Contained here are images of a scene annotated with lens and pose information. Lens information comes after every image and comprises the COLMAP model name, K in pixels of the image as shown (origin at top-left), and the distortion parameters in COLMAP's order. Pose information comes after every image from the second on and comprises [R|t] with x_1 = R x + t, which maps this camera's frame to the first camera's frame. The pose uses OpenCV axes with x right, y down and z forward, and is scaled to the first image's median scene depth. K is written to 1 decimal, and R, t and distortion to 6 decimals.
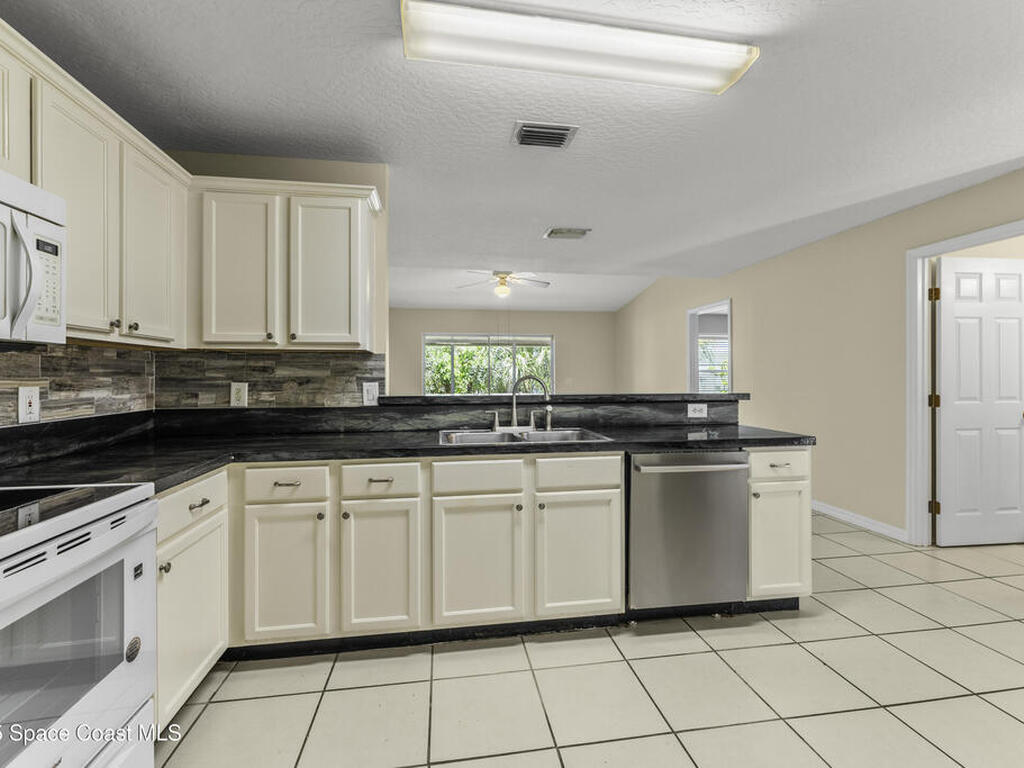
lens RADIAL K [[458.2, 0, 512.2], [0, 458.2, 374.3], [0, 0, 1]] dist [-0.000962, -0.000186]
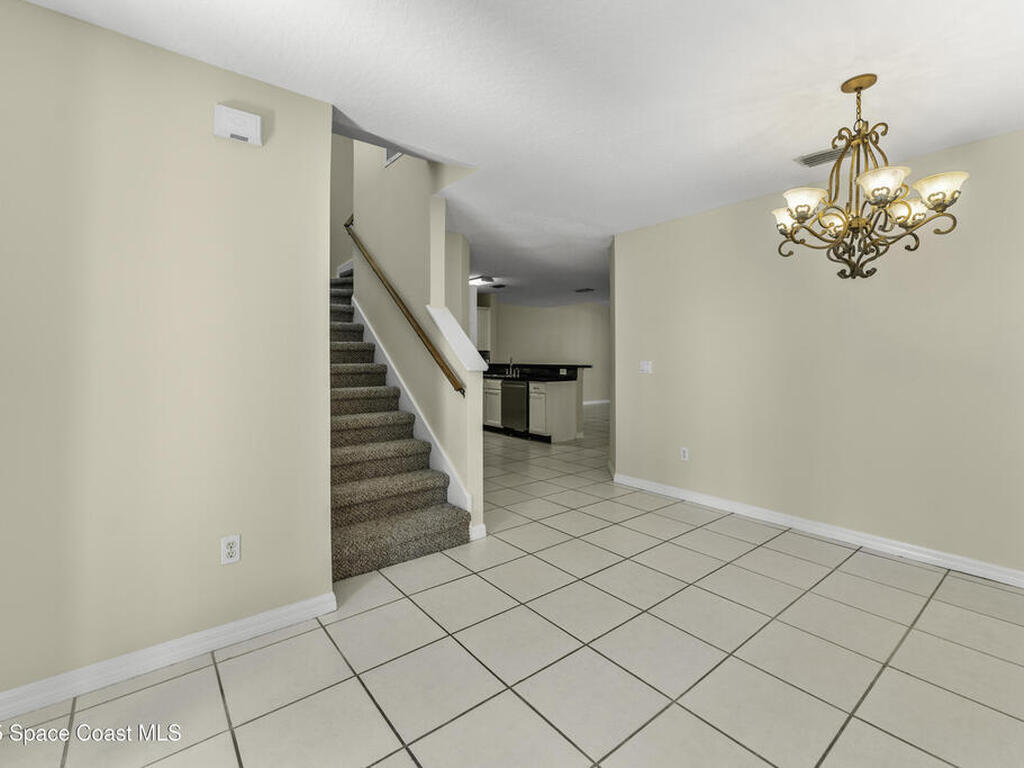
lens RADIAL K [[458.2, 0, 512.2], [0, 458.2, 374.3], [0, 0, 1]] dist [-0.000962, -0.000186]
pose [[0.500486, 0.033212, -0.865108, 2.690090], [-0.003508, 0.999333, 0.036335, 0.004729], [0.865738, -0.015151, 0.500269, -0.532031]]
